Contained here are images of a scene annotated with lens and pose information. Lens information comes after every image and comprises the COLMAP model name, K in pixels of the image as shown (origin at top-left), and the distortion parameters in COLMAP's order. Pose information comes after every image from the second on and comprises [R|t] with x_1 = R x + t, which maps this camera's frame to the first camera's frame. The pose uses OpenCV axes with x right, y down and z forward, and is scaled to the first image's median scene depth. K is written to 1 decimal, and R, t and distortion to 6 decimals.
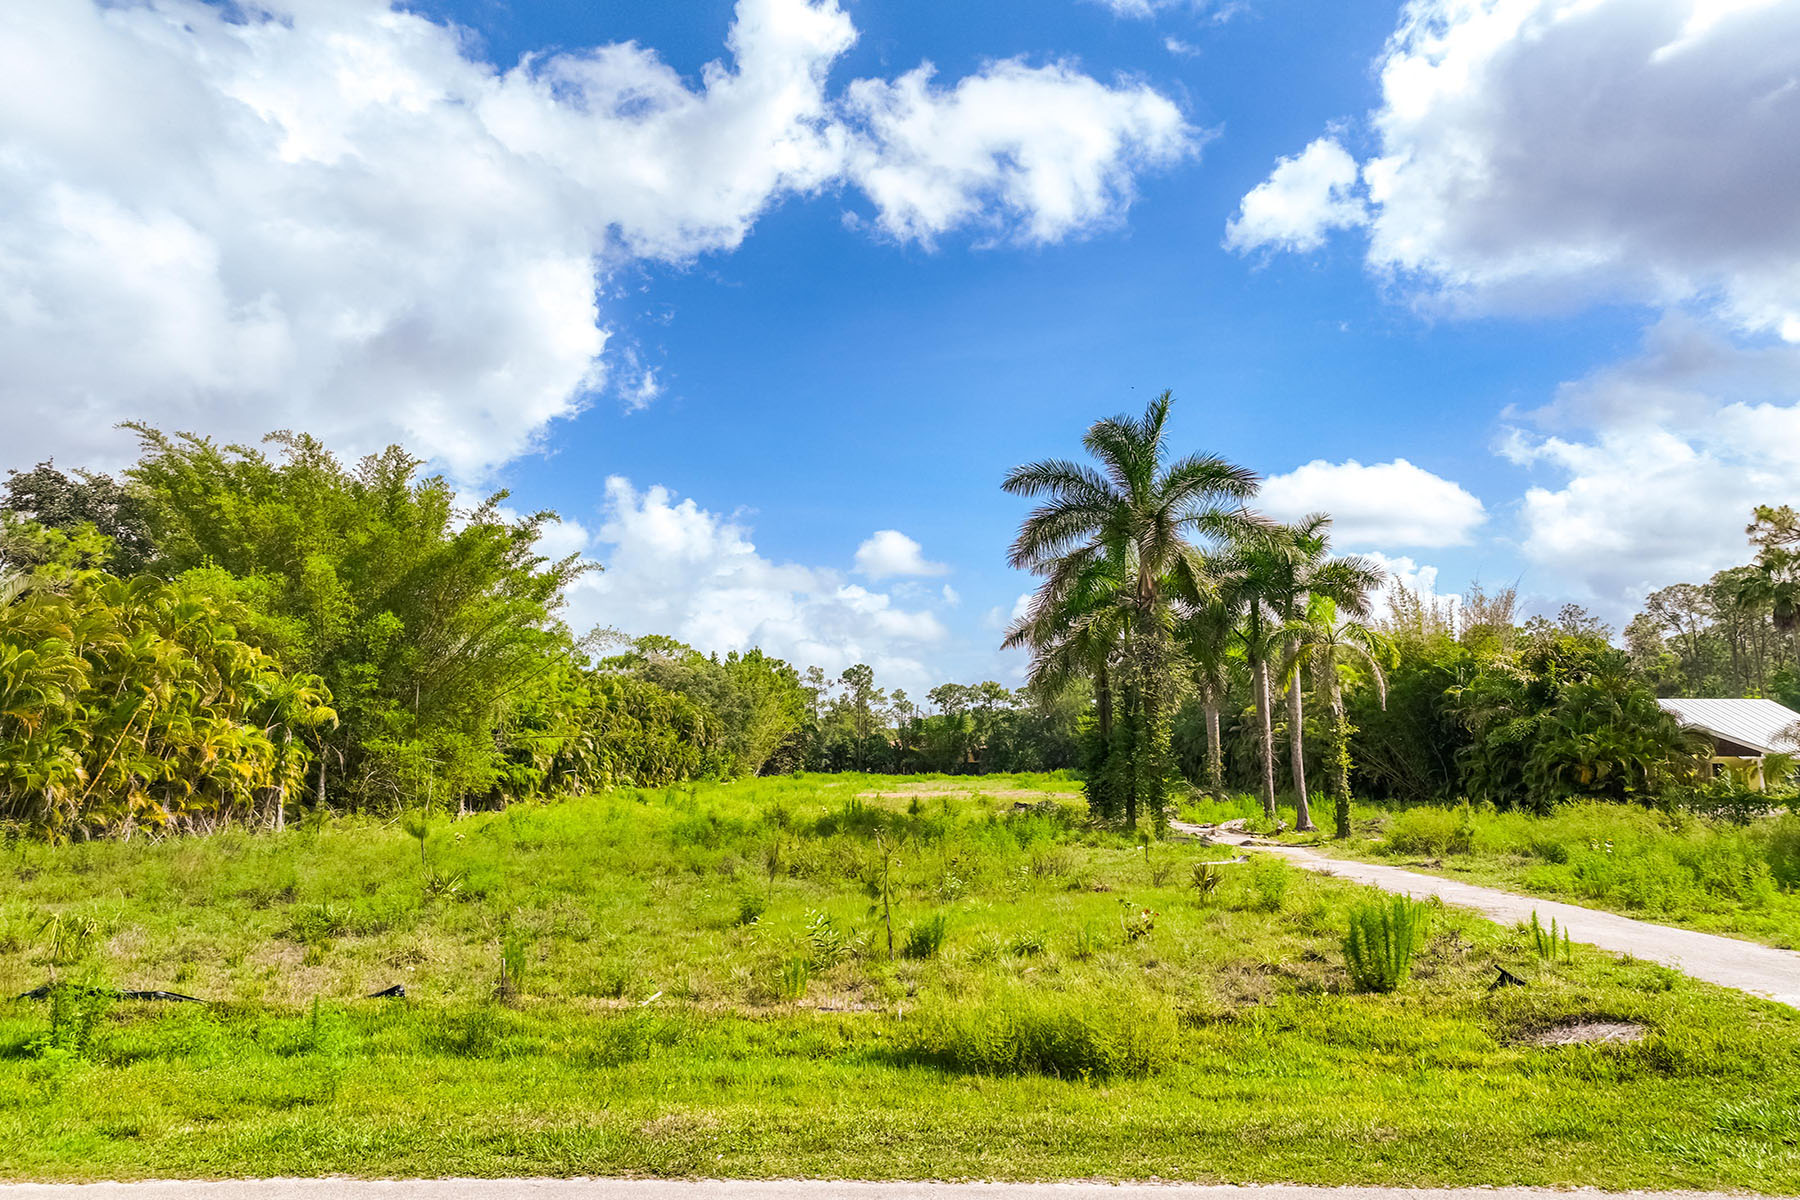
lens RADIAL K [[1244.1, 0, 899.1], [0, 1244.1, 602.4], [0, 0, 1]] dist [0.019059, 0.004744]
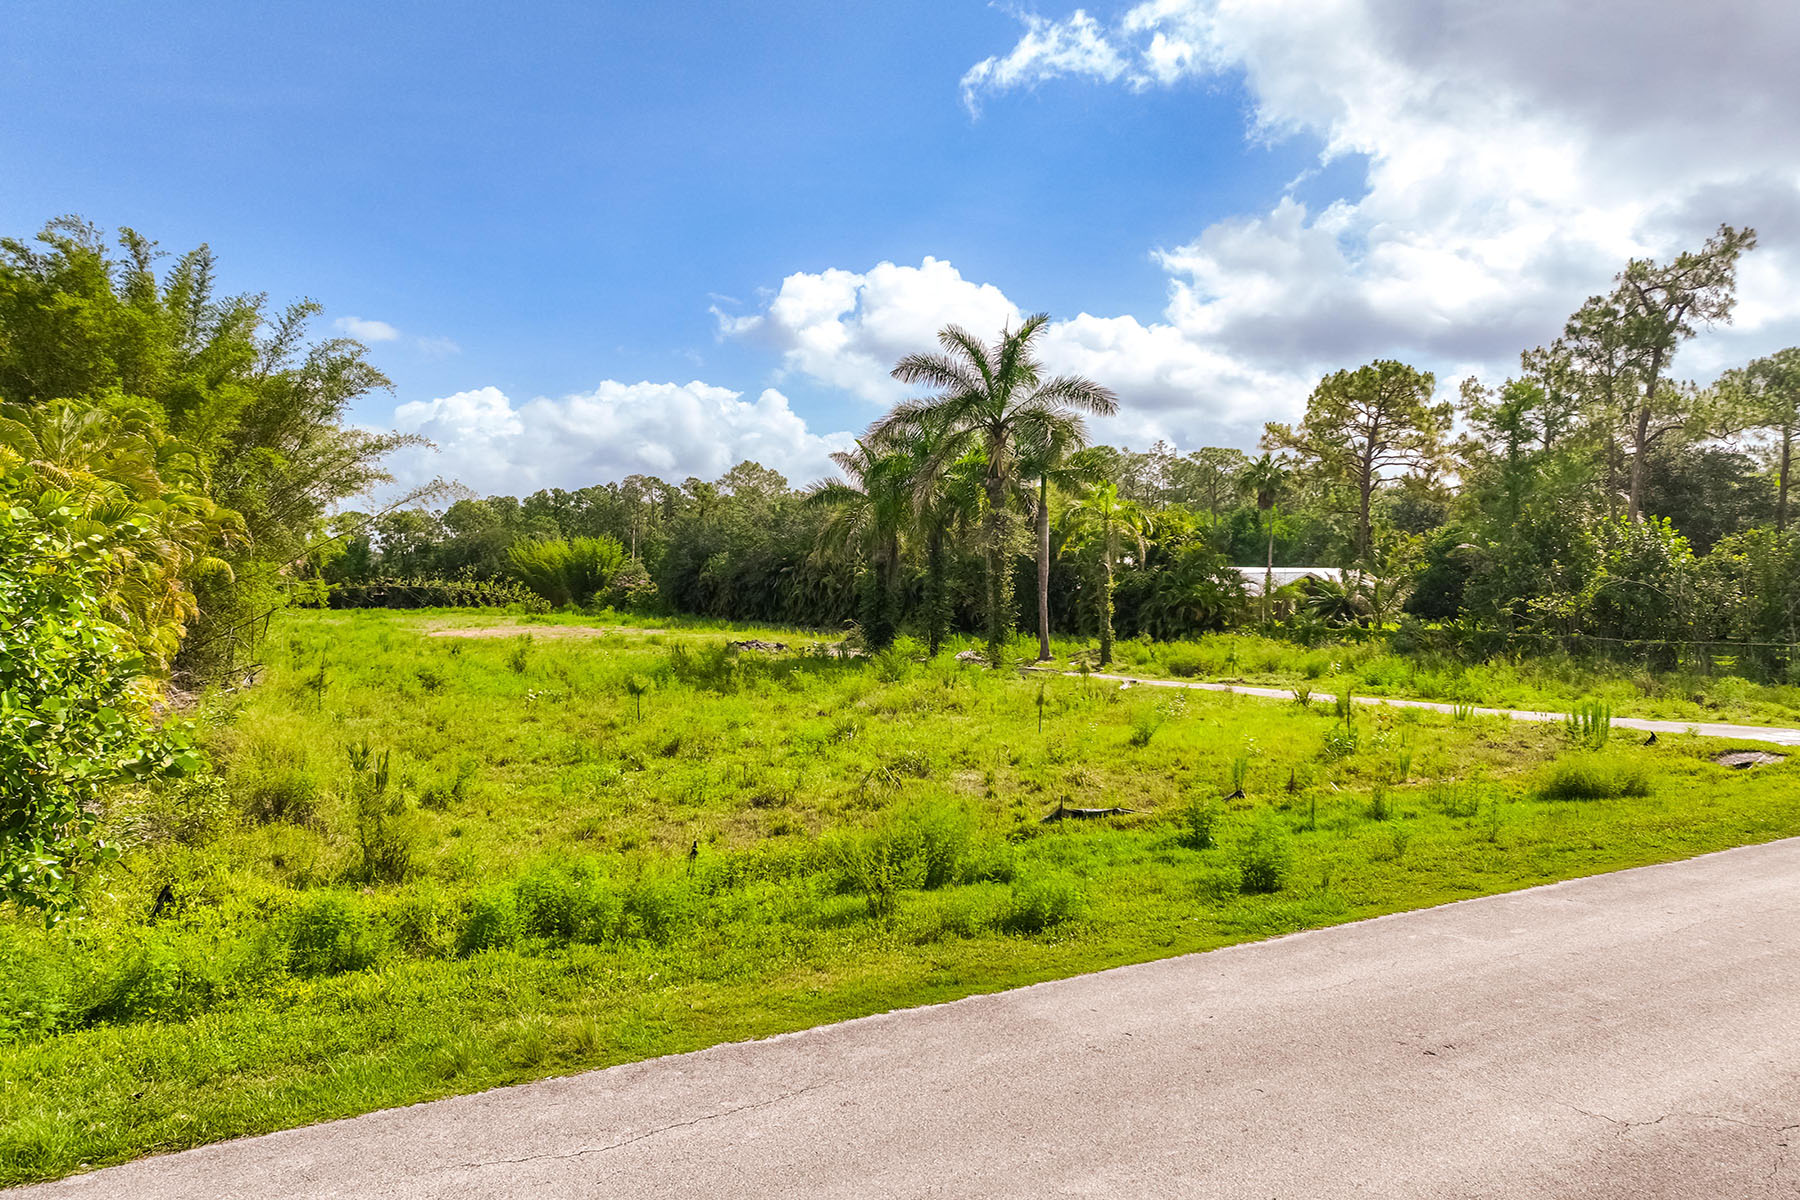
lens RADIAL K [[1244.1, 0, 899.4], [0, 1244.1, 604.9], [0, 0, 1]] dist [0.019059, 0.004744]
pose [[0.860257, -0.008491, 0.509789, -0.439571], [-0.062571, 0.990545, 0.122086, -0.020342], [-0.506006, -0.136923, 0.851593, -0.012572]]
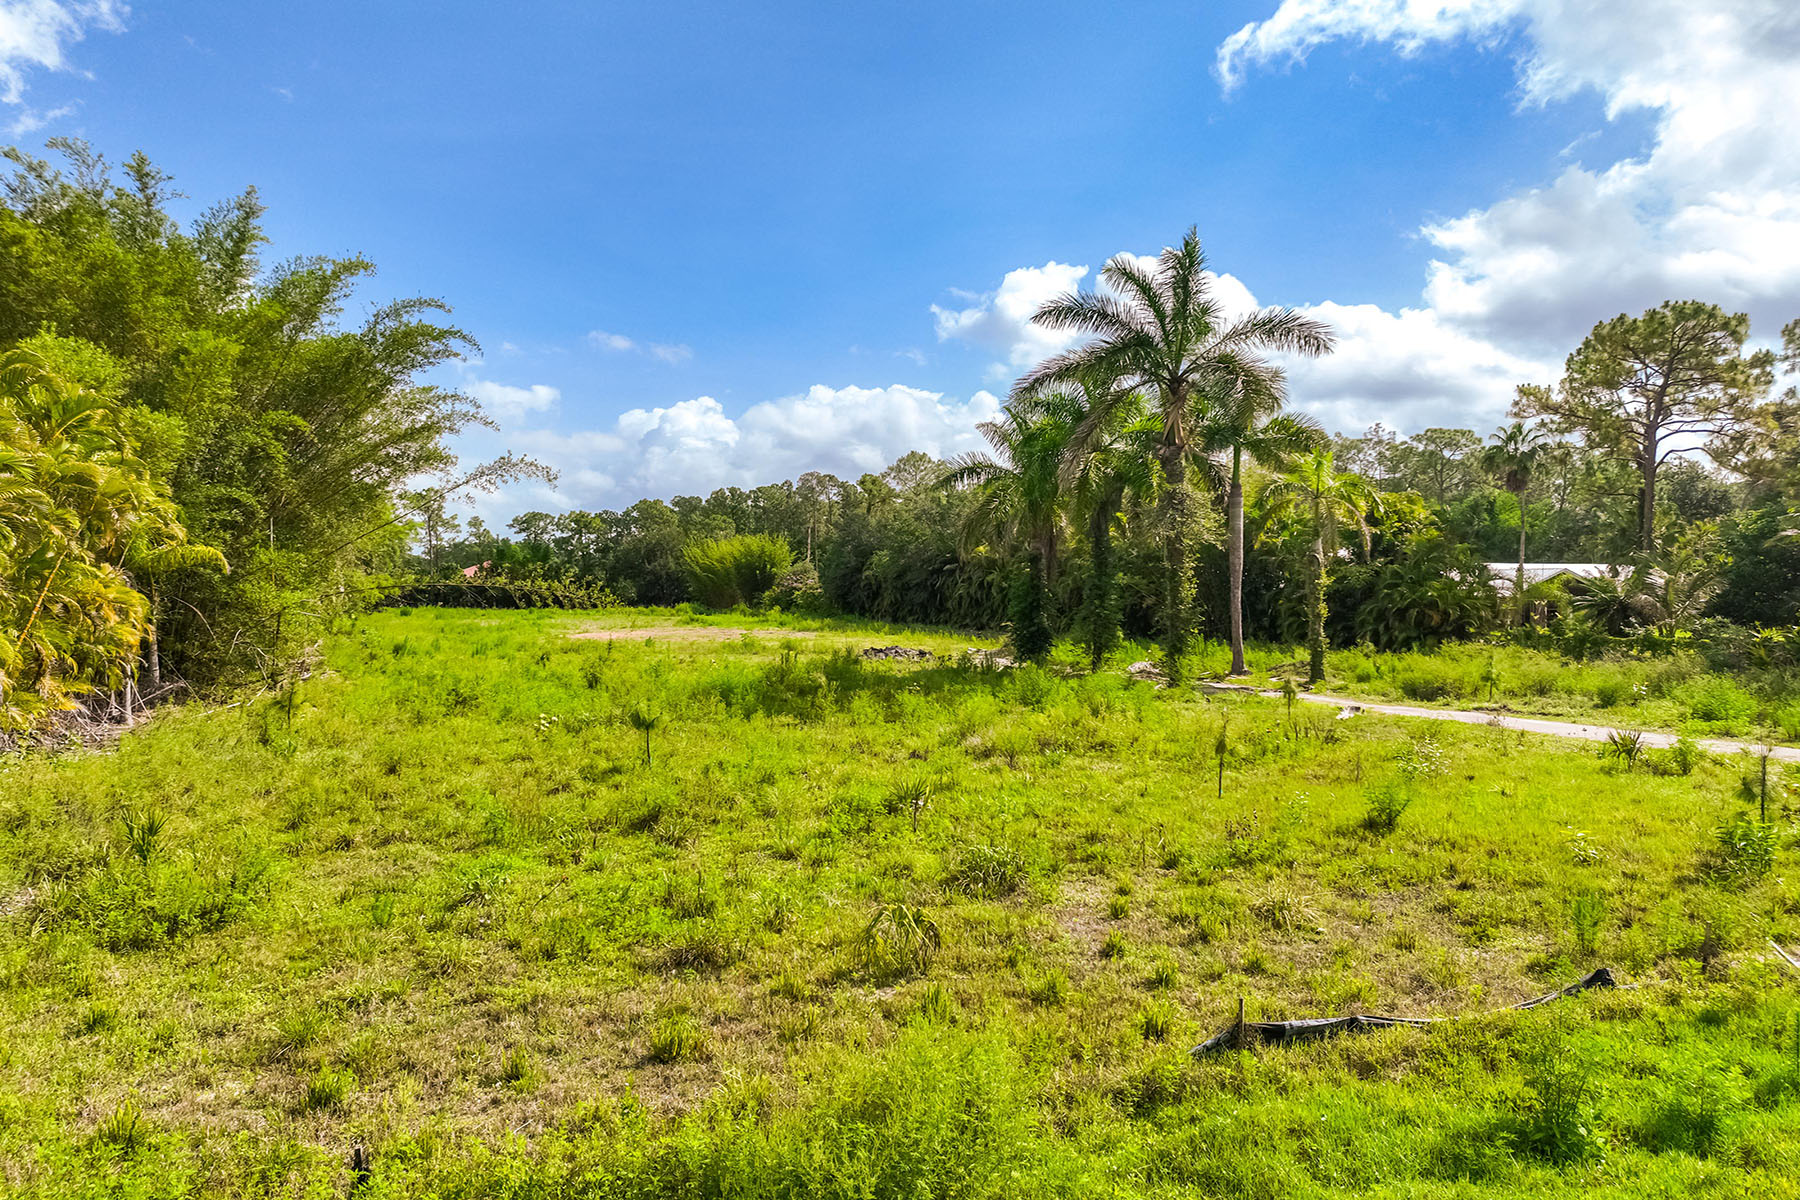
lens RADIAL K [[1244.1, 0, 909.1], [0, 1244.1, 594.5], [0, 0, 1]] dist [0.019059, 0.004744]
pose [[0.926123, -0.003331, 0.377208, -0.310694], [-0.045759, 0.991584, 0.121105, 0.002433], [-0.374437, -0.129419, 0.918176, 0.144045]]
